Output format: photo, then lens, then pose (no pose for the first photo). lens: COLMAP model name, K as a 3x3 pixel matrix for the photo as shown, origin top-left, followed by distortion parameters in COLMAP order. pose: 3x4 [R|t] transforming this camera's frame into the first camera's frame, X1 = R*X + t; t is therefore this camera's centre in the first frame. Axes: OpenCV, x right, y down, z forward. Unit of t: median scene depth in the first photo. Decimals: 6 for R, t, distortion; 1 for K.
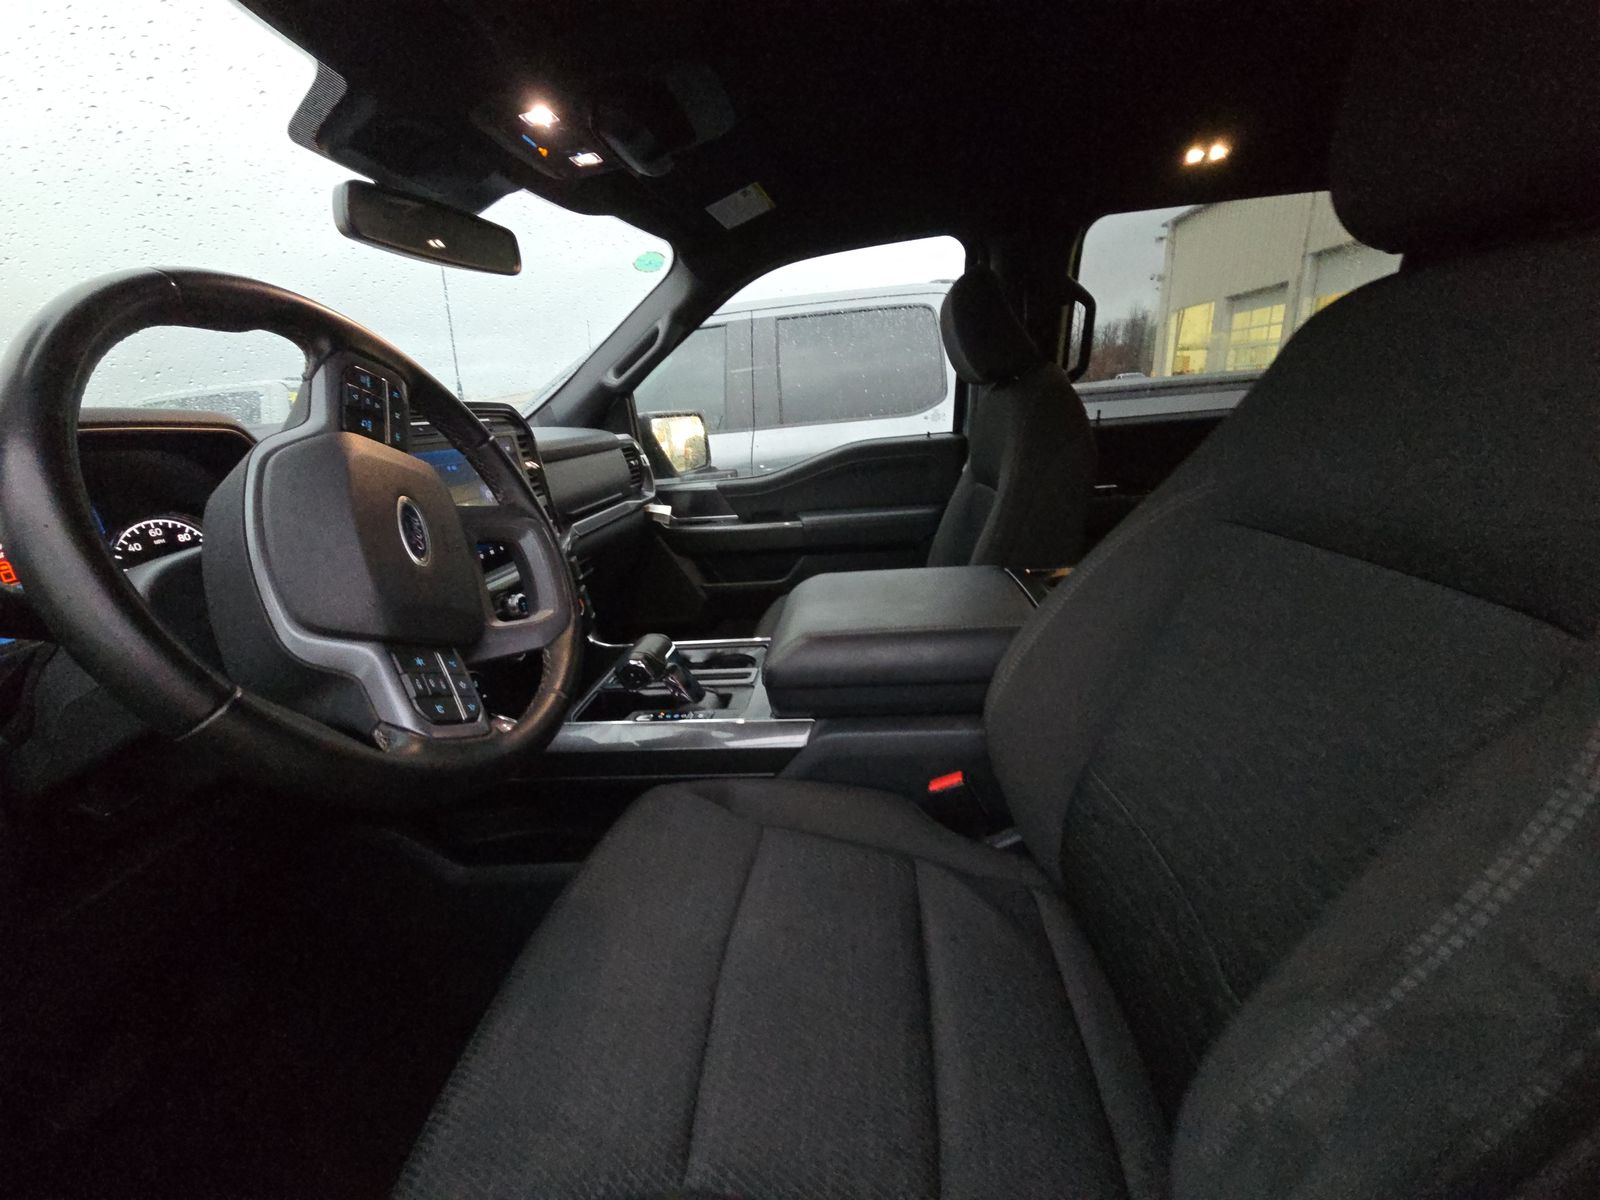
lens RADIAL K [[643.1, 0, 798.4], [0, 643.1, 585.5], [0, 0, 1]] dist [0.009593, -0.009169]
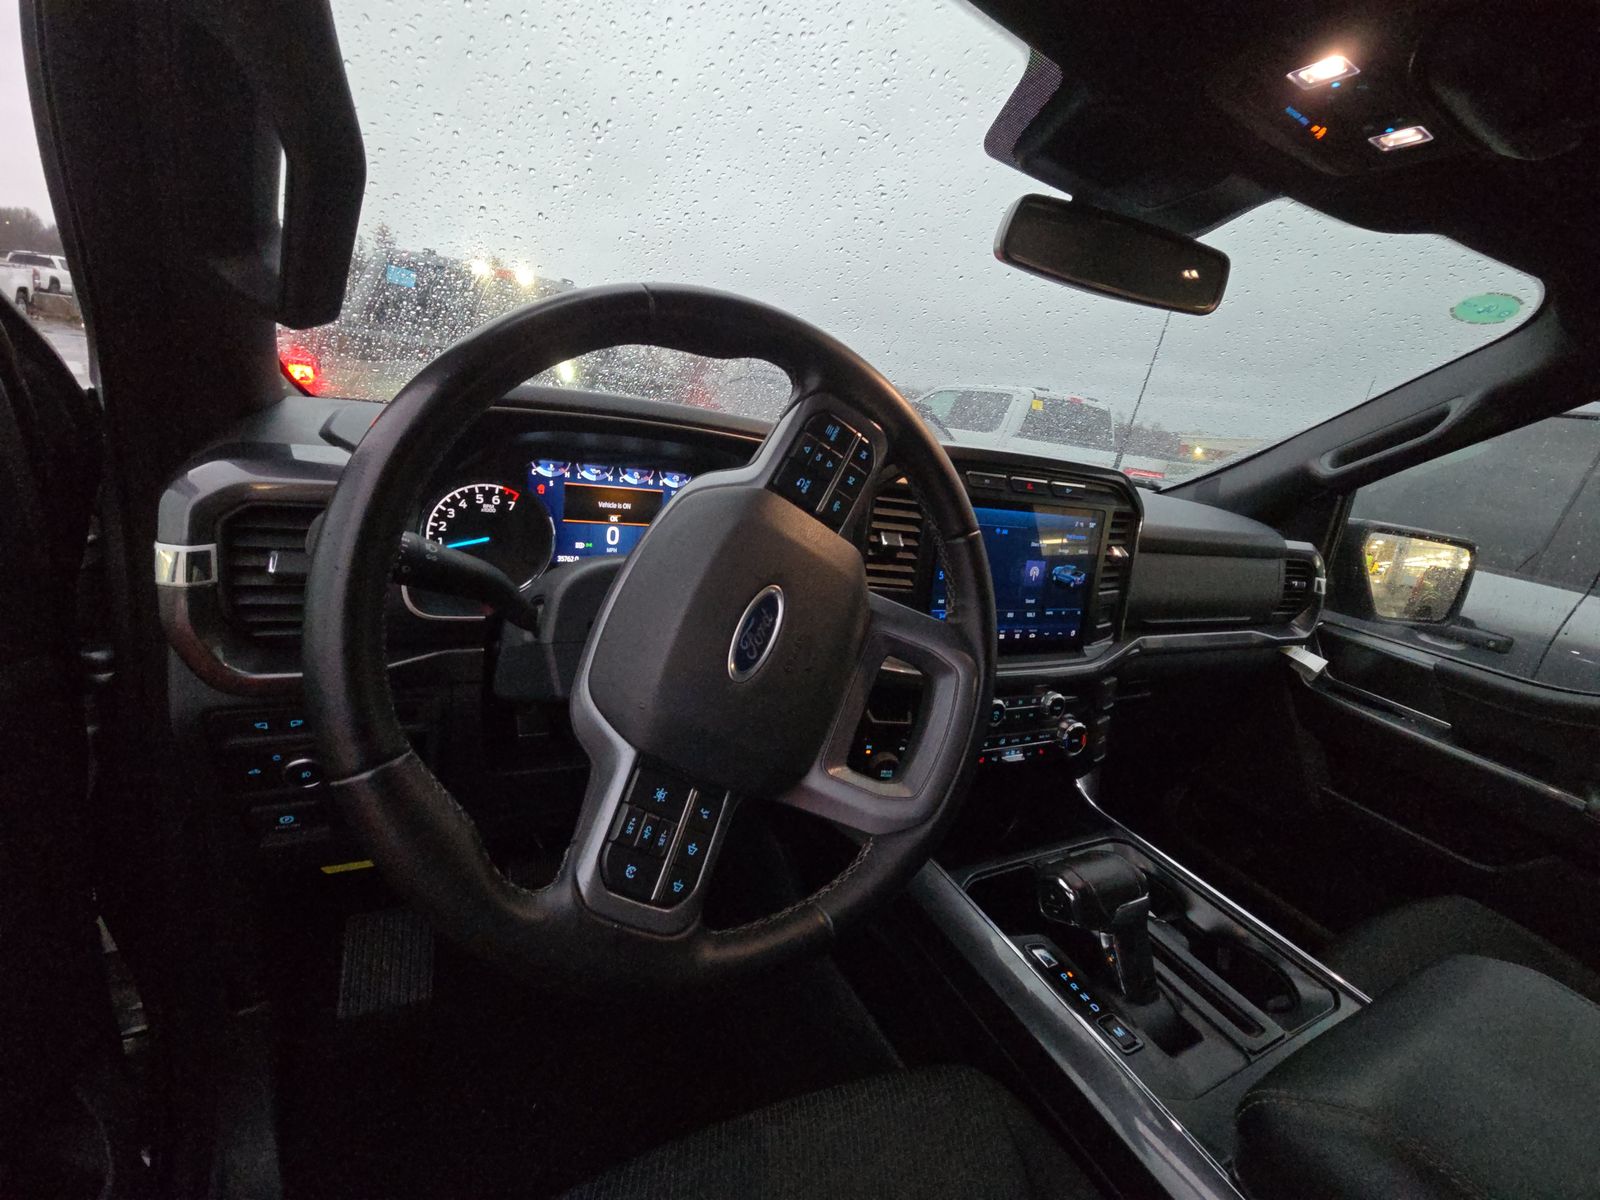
lens RADIAL K [[643.1, 0, 798.4], [0, 643.1, 585.5], [0, 0, 1]] dist [0.009593, -0.009169]
pose [[0.520230, 0.382849, -0.763405, -0.005271], [-0.413299, 0.895104, 0.167249, -0.129071], [0.747358, 0.228507, 0.623891, 0.251883]]
